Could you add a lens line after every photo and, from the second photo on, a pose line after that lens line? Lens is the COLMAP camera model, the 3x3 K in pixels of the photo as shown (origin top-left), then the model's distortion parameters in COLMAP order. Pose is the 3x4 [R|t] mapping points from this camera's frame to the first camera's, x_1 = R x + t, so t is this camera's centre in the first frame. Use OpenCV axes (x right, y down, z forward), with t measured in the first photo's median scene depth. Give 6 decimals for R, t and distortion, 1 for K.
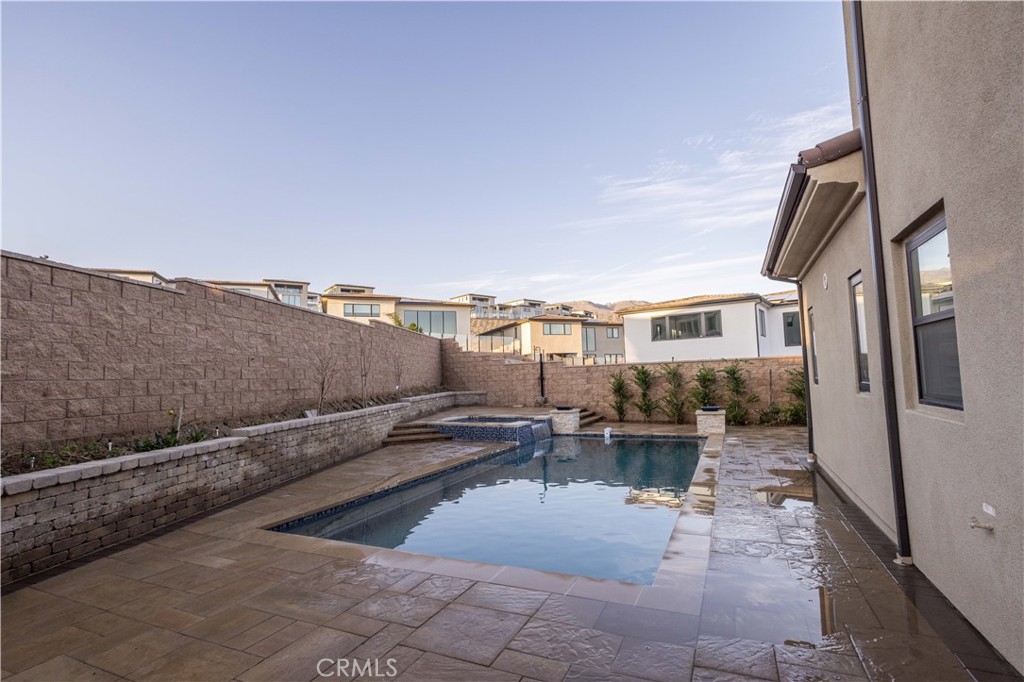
lens RADIAL K [[490.9, 0, 509.5], [0, 490.9, 342.5], [0, 0, 1]] dist [-0.051752, 0.032477]
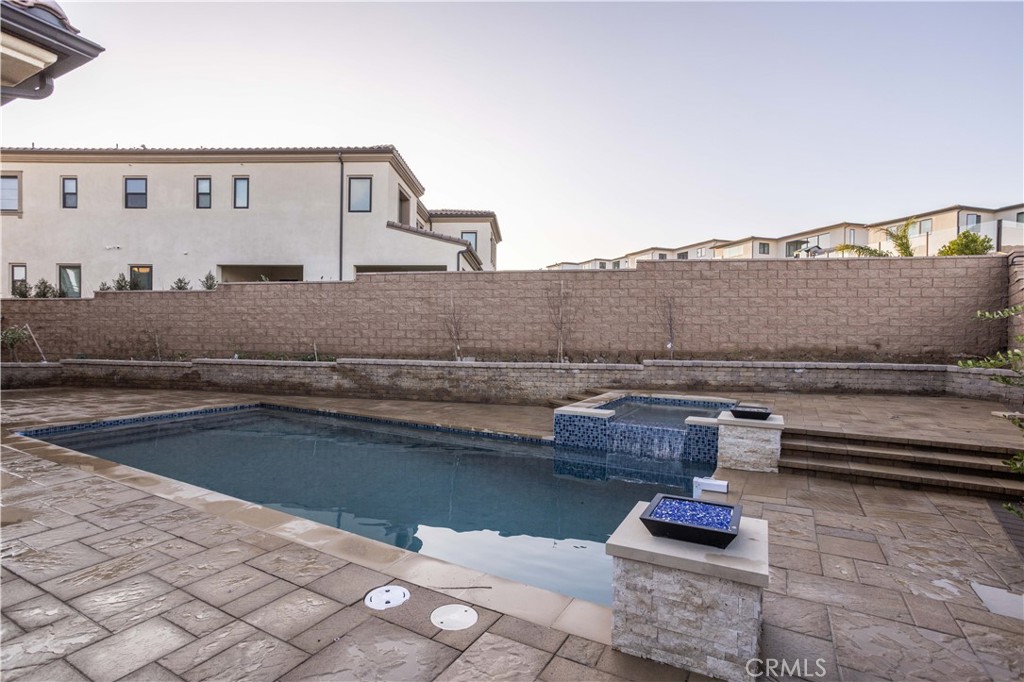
lens RADIAL K [[490.9, 0, 509.5], [0, 490.9, 342.5], [0, 0, 1]] dist [-0.051752, 0.032477]
pose [[-0.086602, 0.039291, -0.995468, 1.049426], [0.062883, 0.997445, 0.033899, 0.093279], [0.994256, -0.059662, -0.088851, 1.634754]]
